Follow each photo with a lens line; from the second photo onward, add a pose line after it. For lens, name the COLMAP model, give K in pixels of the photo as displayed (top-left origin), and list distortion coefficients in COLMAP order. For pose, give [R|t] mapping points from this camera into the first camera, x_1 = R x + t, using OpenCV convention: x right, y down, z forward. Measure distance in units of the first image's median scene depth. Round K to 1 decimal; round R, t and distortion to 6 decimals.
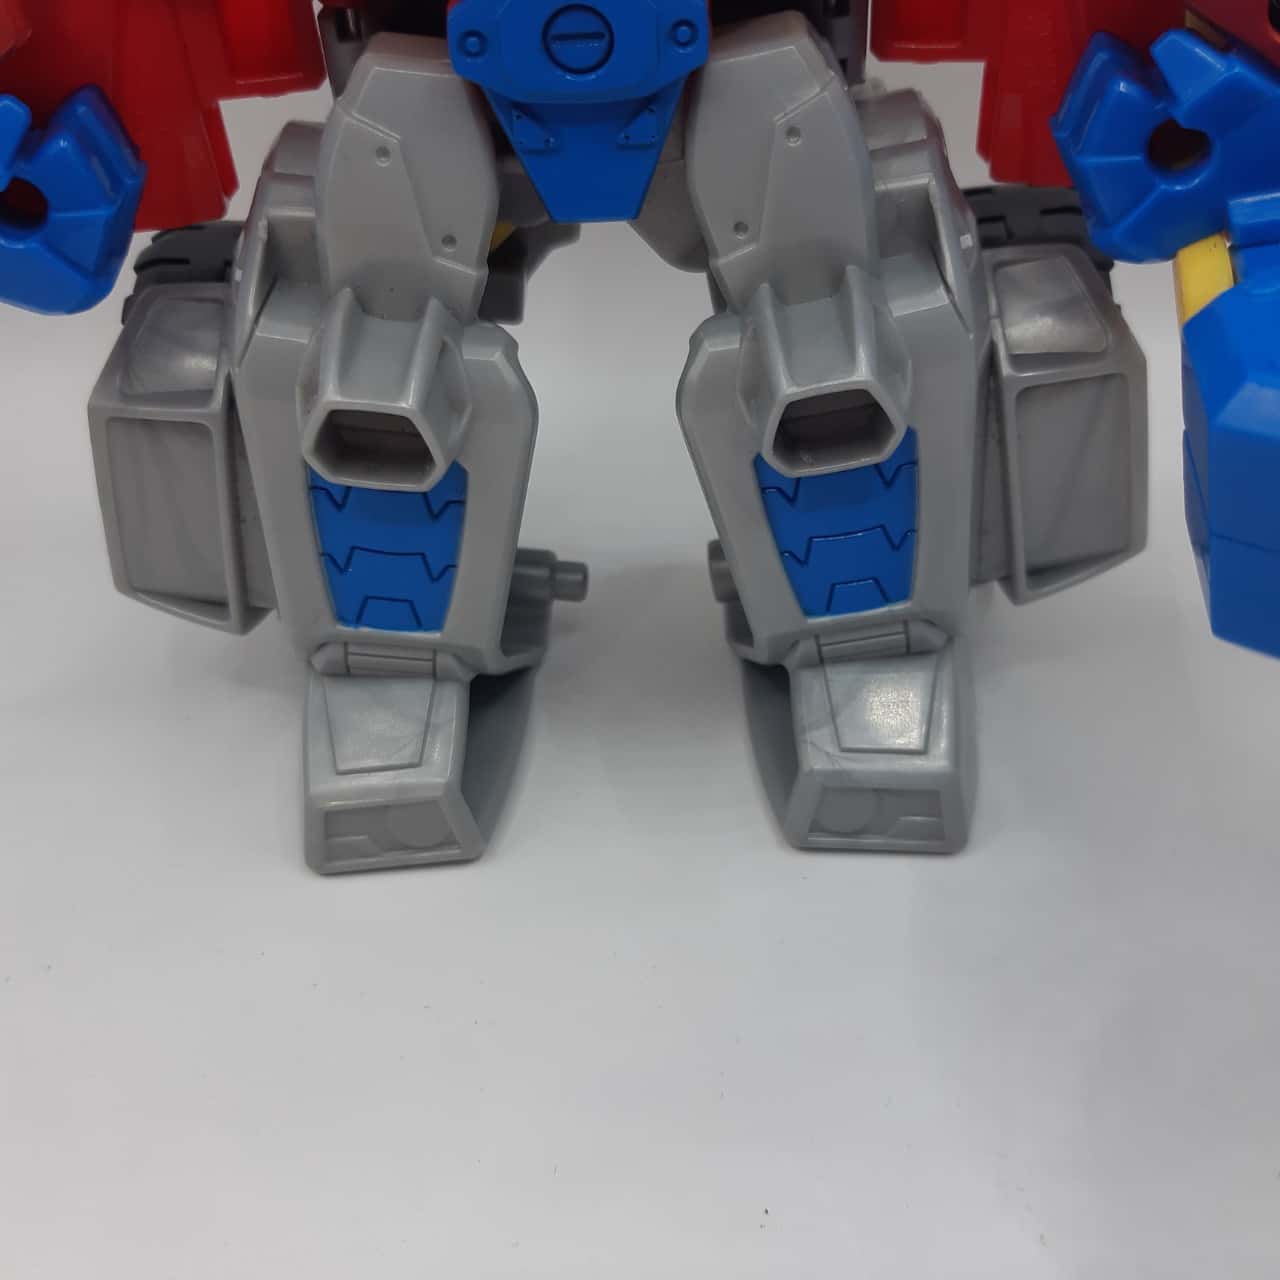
lens RADIAL K [[1361.0, 0, 640.0], [0, 1361.0, 640.0], [0, 0, 1]] dist [0.113009, -0.344840]
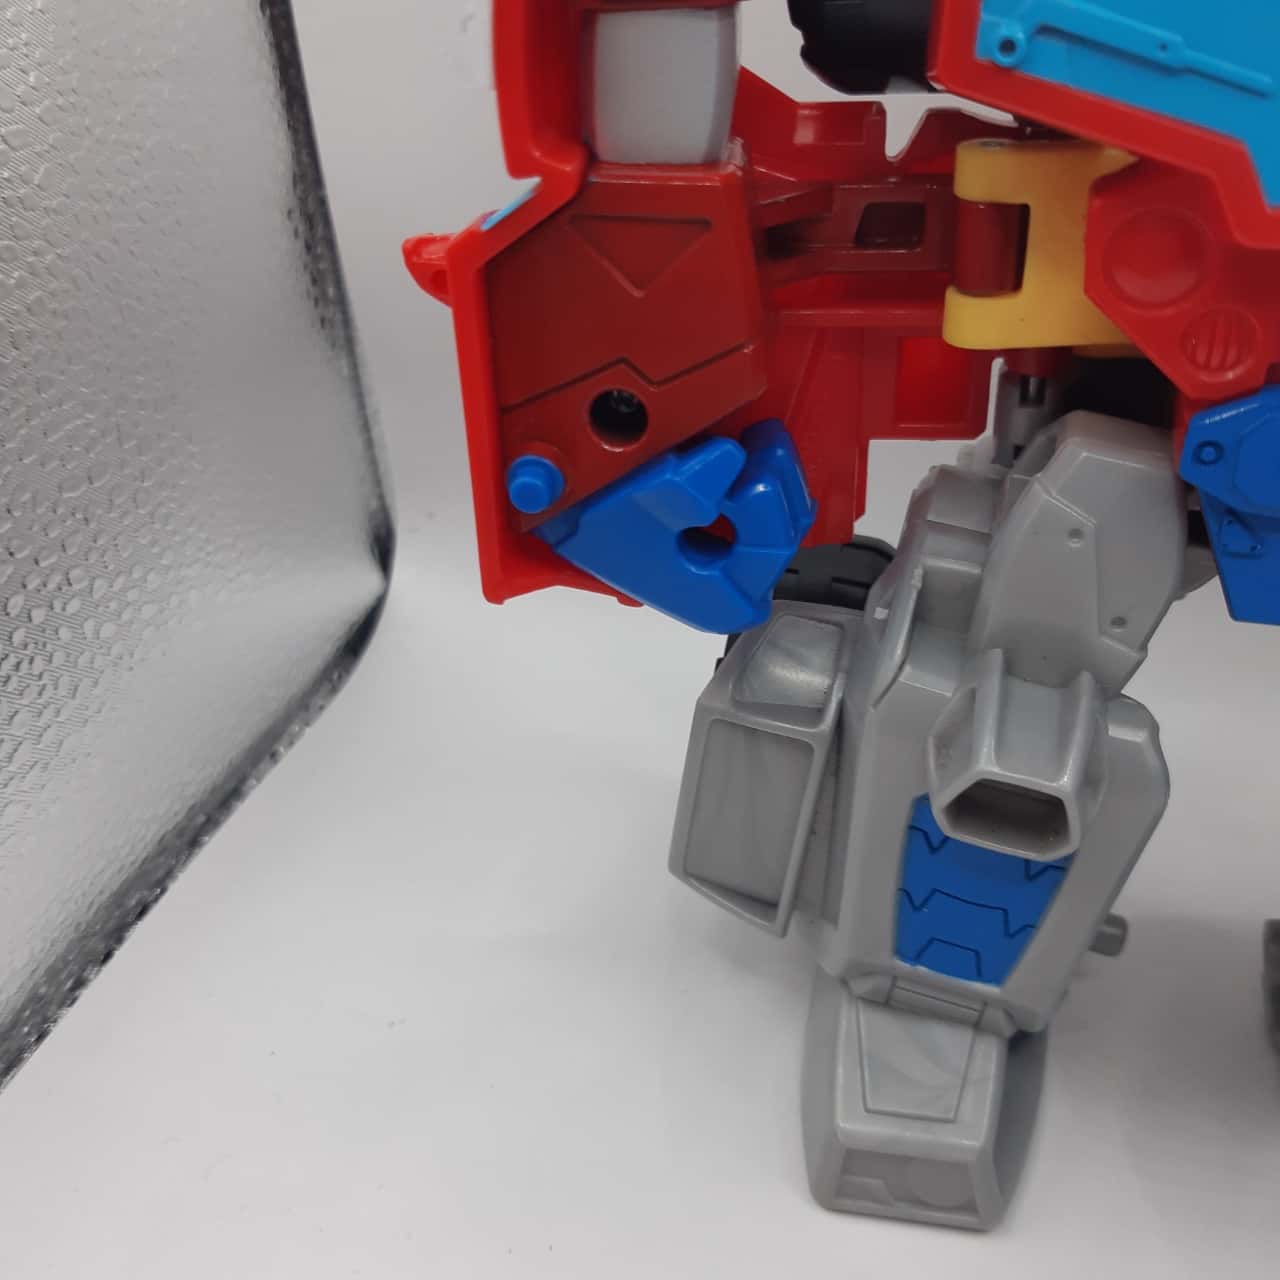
lens RADIAL K [[1361.0, 0, 640.0], [0, 1361.0, 640.0], [0, 0, 1]] dist [0.113009, -0.344840]
pose [[0.965605, 0.153257, -0.210047, -0.245137], [-0.179023, 0.977720, -0.109608, -0.101435], [0.188569, 0.143442, 0.971528, -0.019259]]
